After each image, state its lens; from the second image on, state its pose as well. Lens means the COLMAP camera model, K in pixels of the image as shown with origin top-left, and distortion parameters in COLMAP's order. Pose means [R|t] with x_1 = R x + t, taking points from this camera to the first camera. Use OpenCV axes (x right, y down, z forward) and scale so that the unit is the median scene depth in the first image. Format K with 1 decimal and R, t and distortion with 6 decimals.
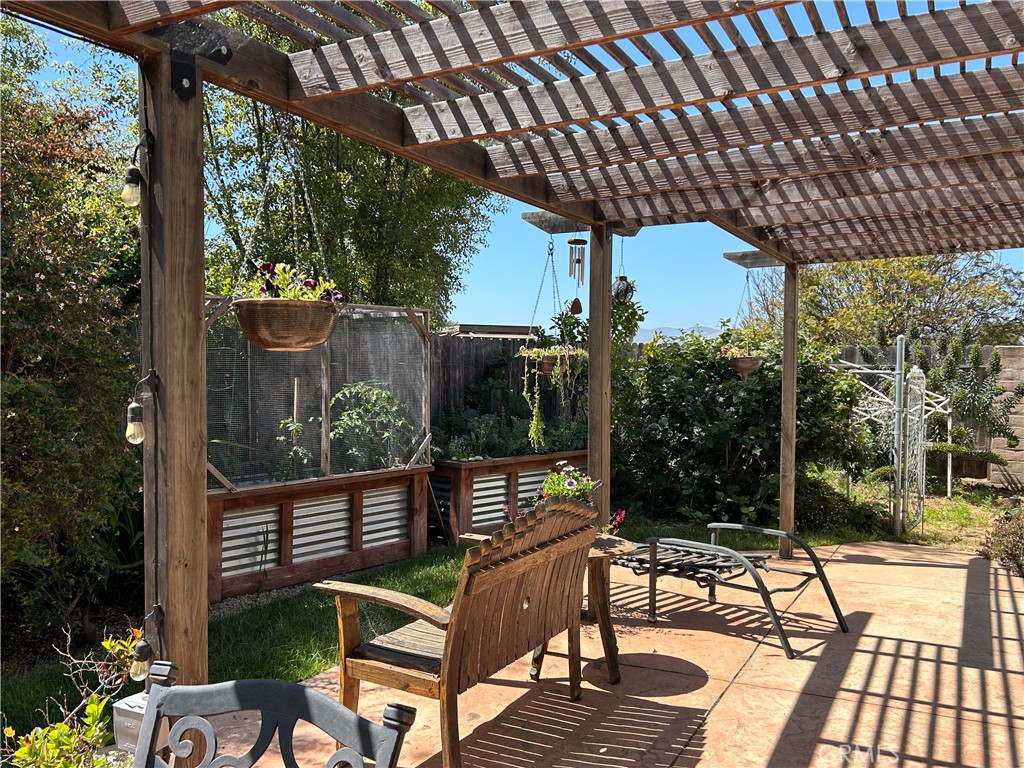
lens RADIAL K [[869.5, 0, 511.0], [0, 869.5, 393.3], [0, 0, 1]] dist [0.061445, 0.001993]
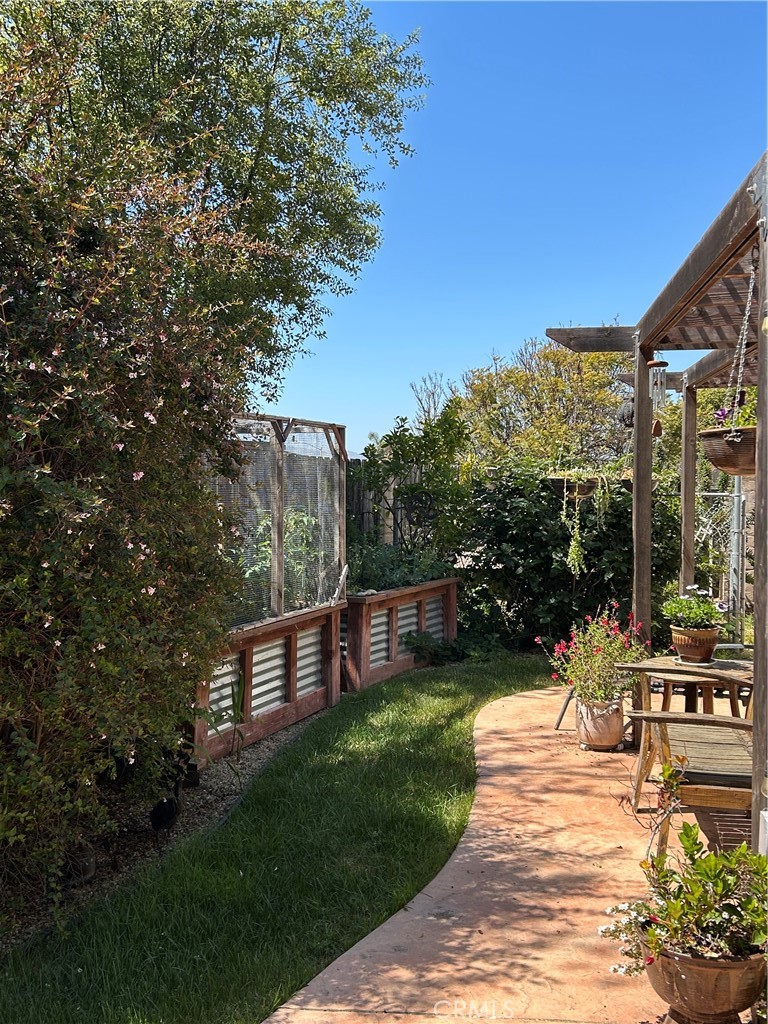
lens RADIAL K [[1011.3, 0, 383.4], [0, 1011.3, 505.8], [0, 0, 1]] dist [0.013523, 0.000000]
pose [[0.943282, -0.009241, 0.331864, -0.422687], [0.014047, 0.999828, -0.012087, -0.001859], [-0.331695, 0.016064, 0.943250, 0.011606]]
